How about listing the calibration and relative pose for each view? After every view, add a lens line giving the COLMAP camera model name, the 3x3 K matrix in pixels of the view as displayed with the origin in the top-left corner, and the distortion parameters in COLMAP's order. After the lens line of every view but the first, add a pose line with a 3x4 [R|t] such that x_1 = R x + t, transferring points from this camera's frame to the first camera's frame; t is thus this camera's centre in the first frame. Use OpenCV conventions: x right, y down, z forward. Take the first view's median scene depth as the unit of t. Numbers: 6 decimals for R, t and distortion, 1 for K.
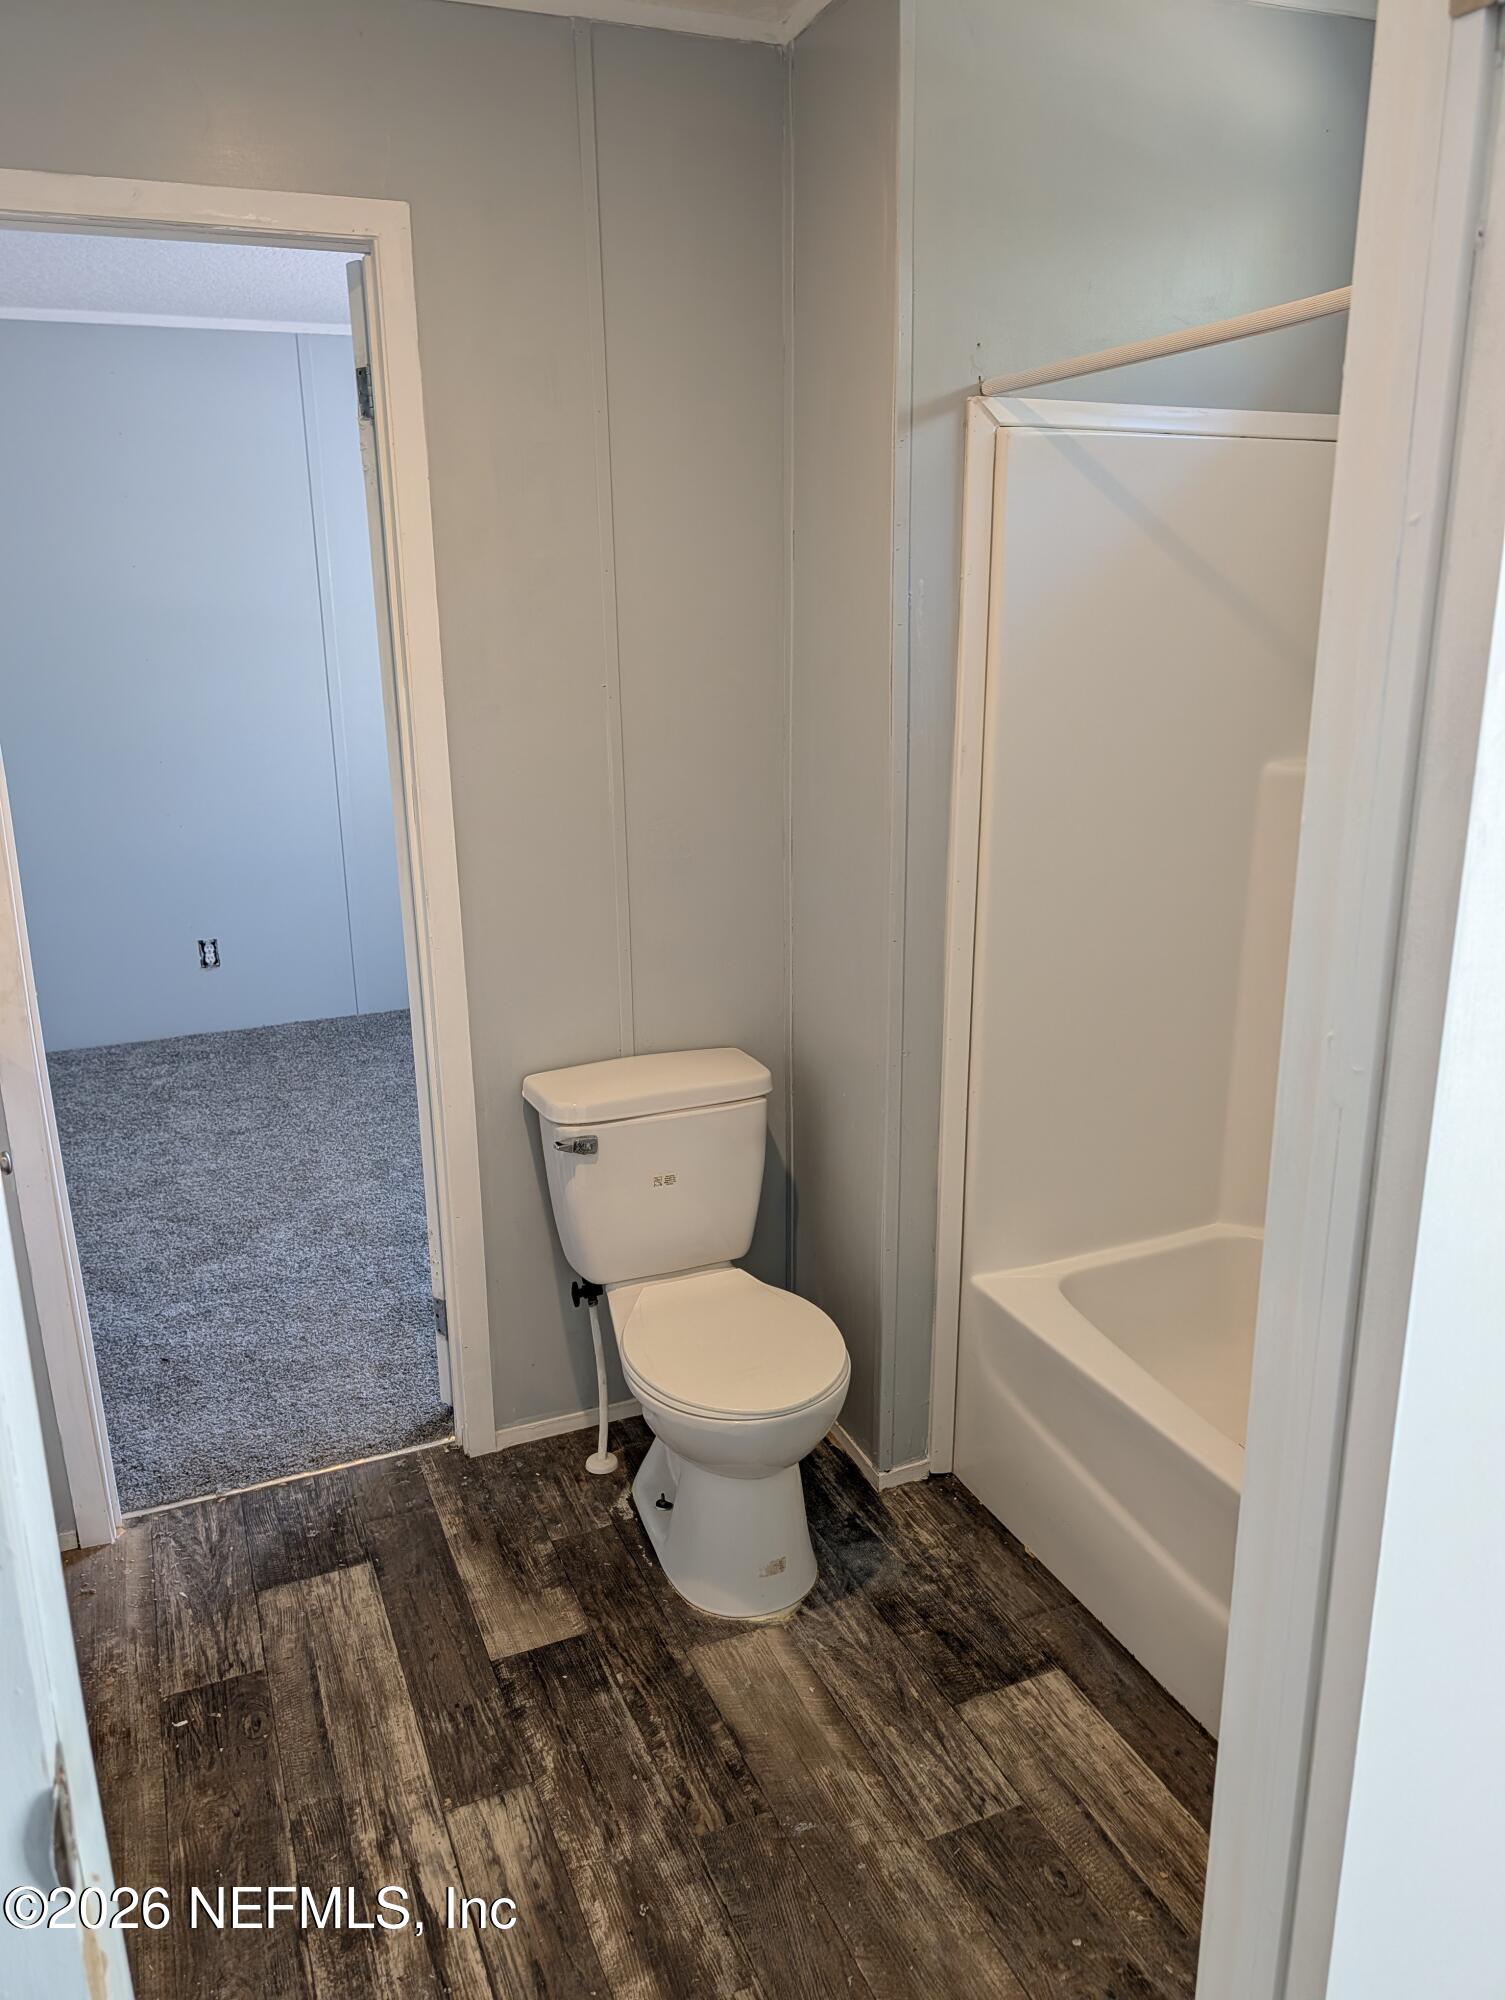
lens RADIAL K [[1461.4, 0, 754.1], [0, 1461.4, 1001.6], [0, 0, 1]] dist [0.025367, -0.020077]
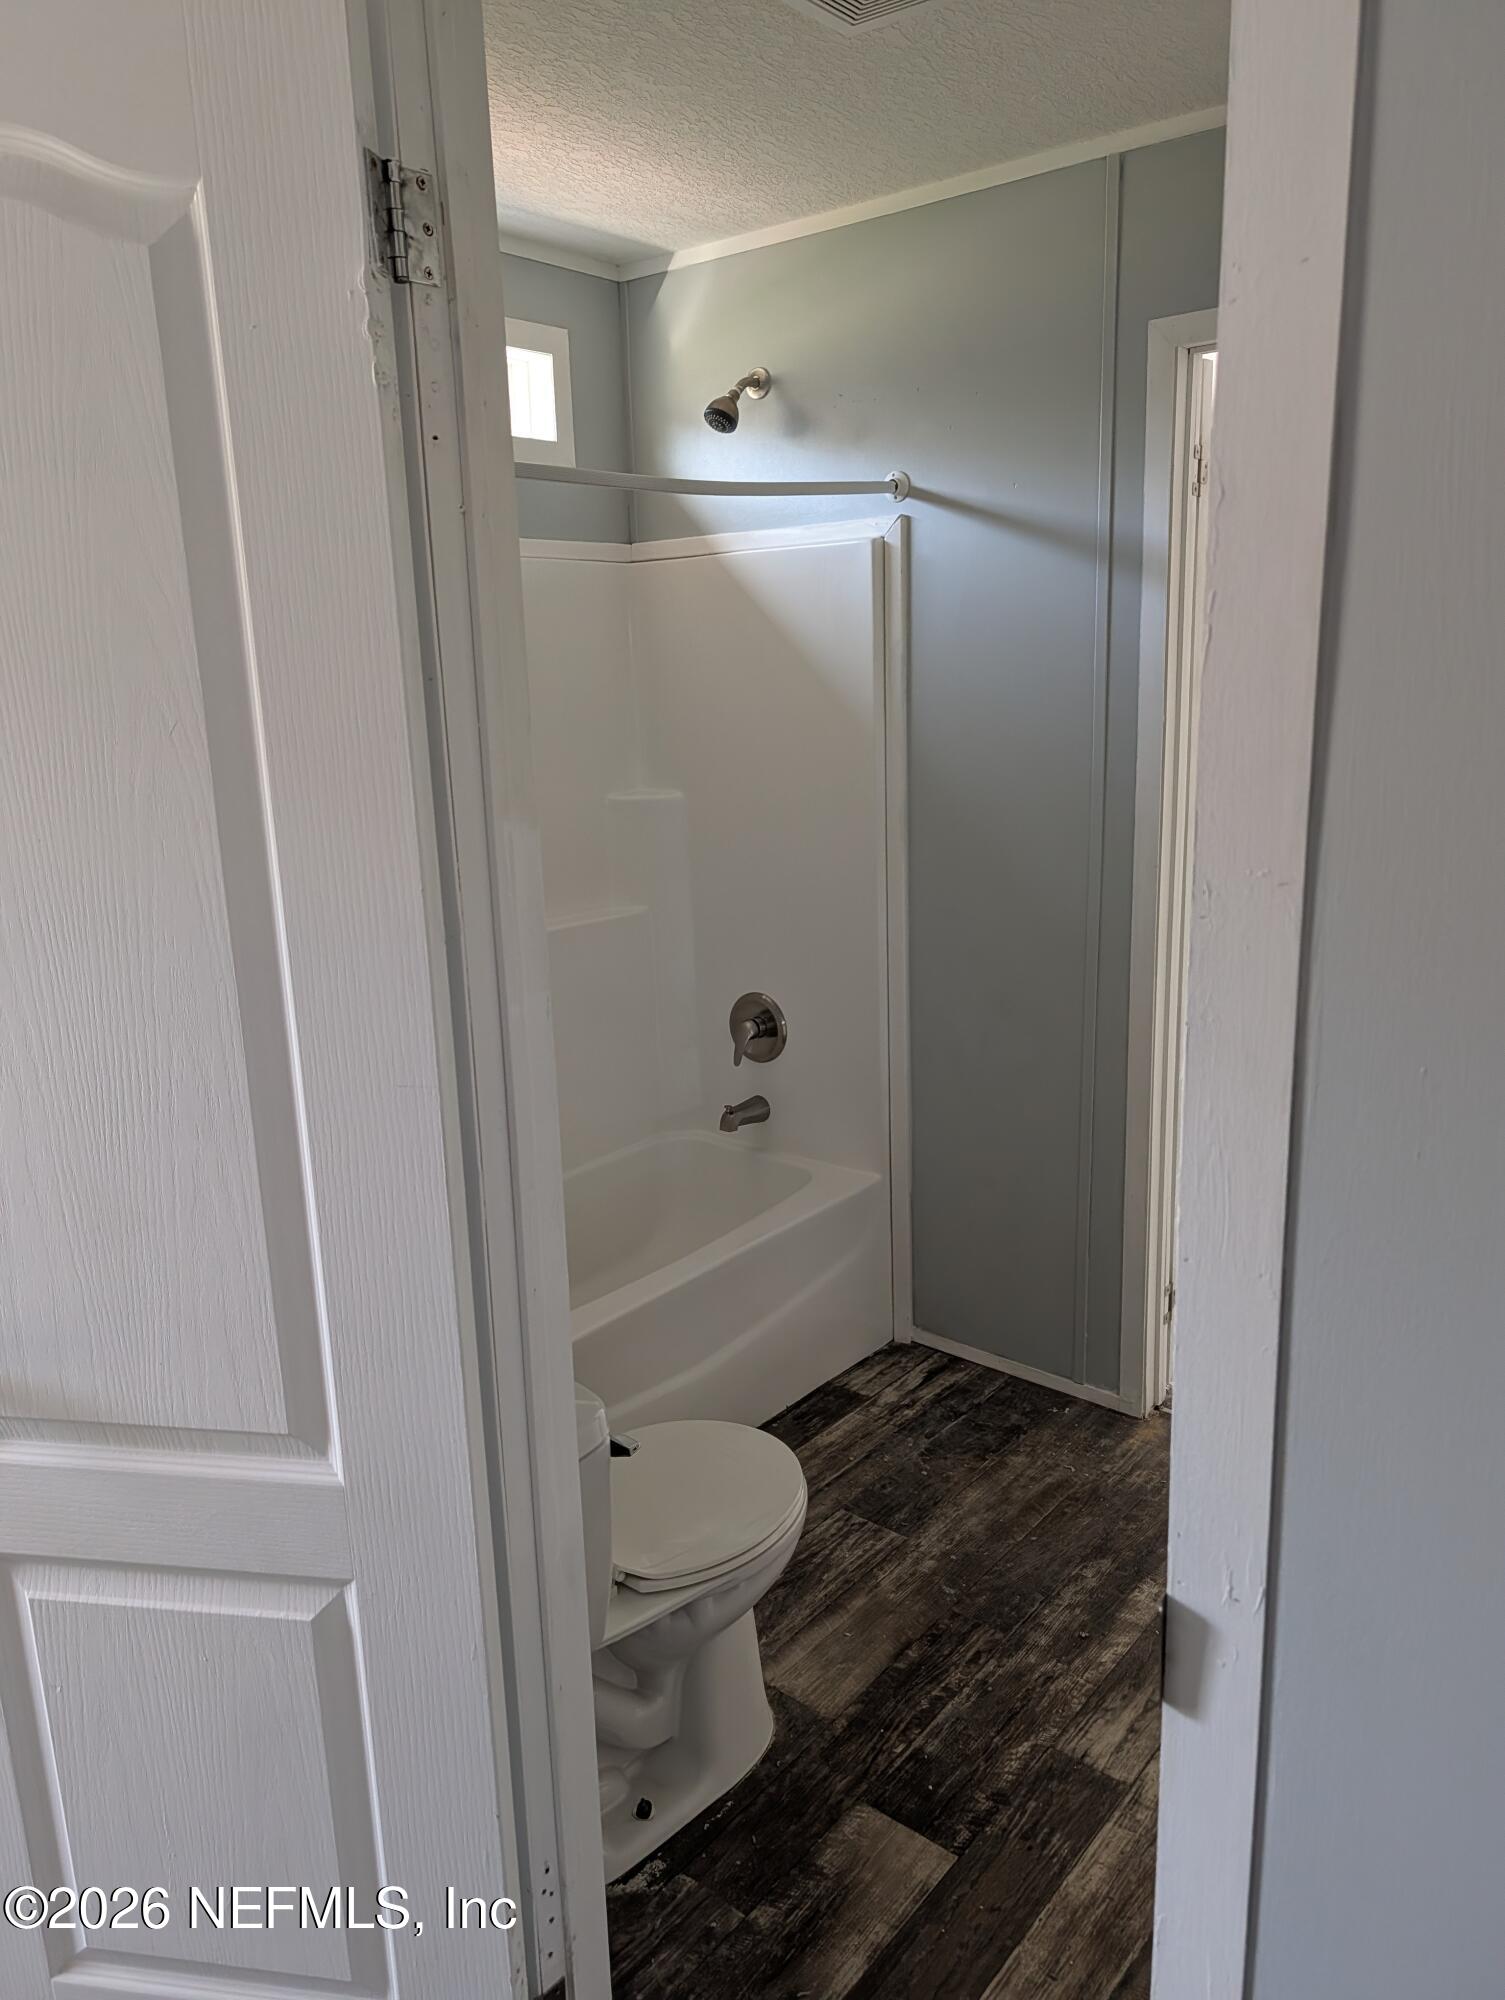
lens RADIAL K [[1461.4, 0, 736.9], [0, 1461.4, 999.1], [0, 0, 1]] dist [0.025367, -0.020077]
pose [[-0.463519, -0.175160, 0.868602, -0.850310], [0.270181, 0.905648, 0.326810, -0.356318], [-0.843891, 0.386163, -0.372460, 1.343255]]
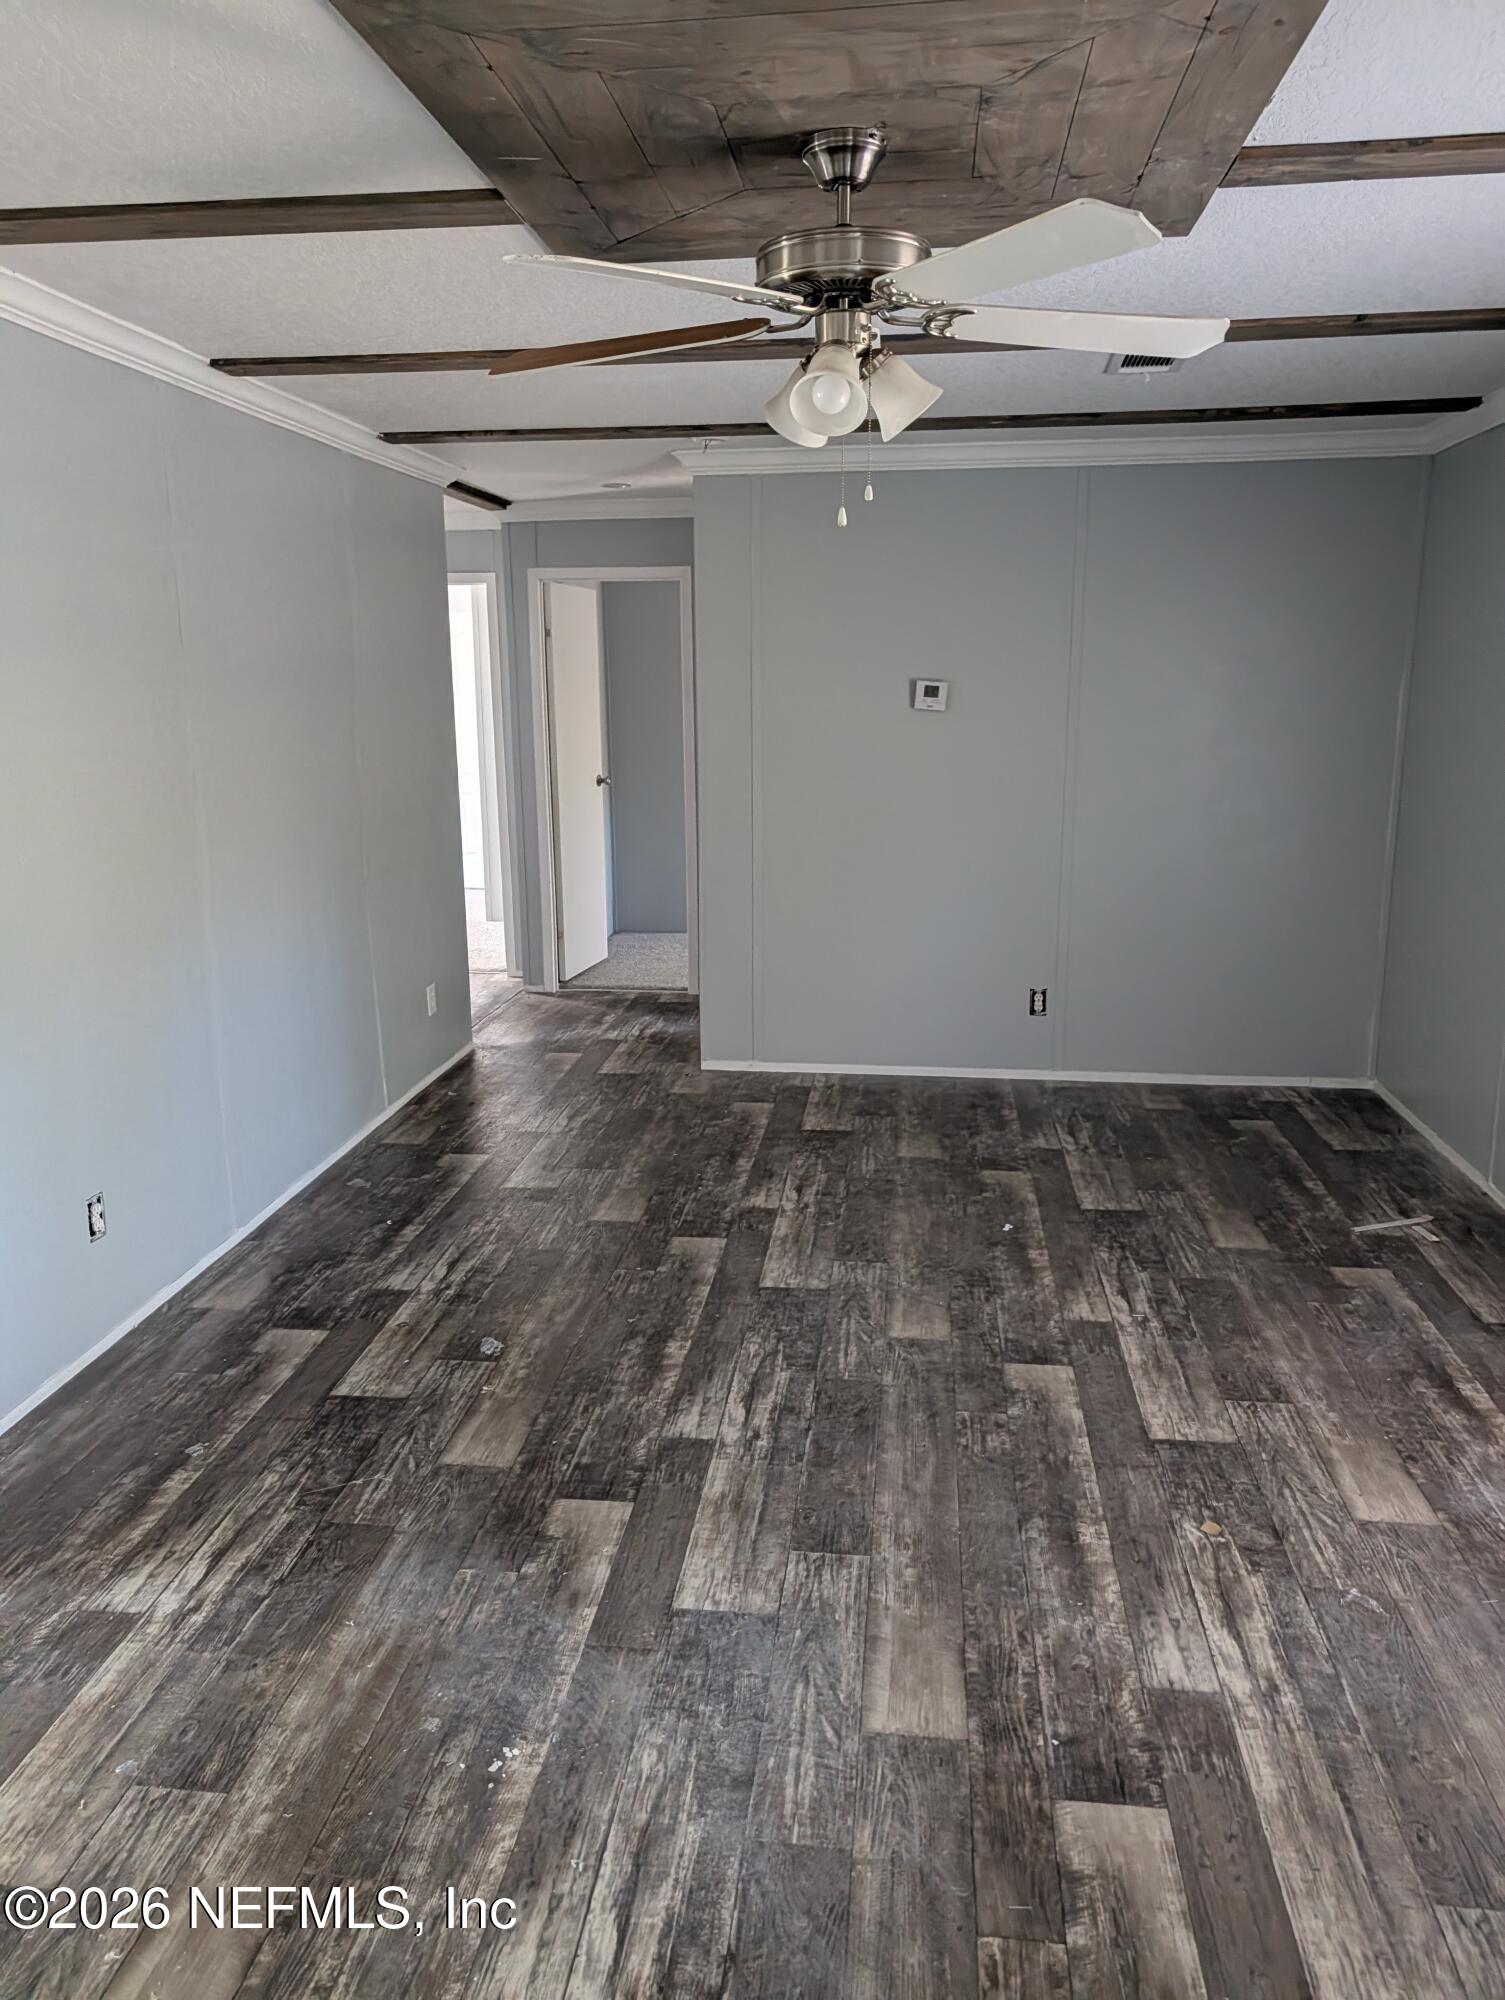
lens RADIAL K [[1461.4, 0, 758.4], [0, 1461.4, 1012.4], [0, 0, 1]] dist [0.025367, -0.020077]
pose [[-0.869127, -0.088128, 0.486673, -0.393403], [0.156978, 0.883966, 0.440411, -0.483858], [-0.469015, 0.459171, -0.754445, 1.726322]]
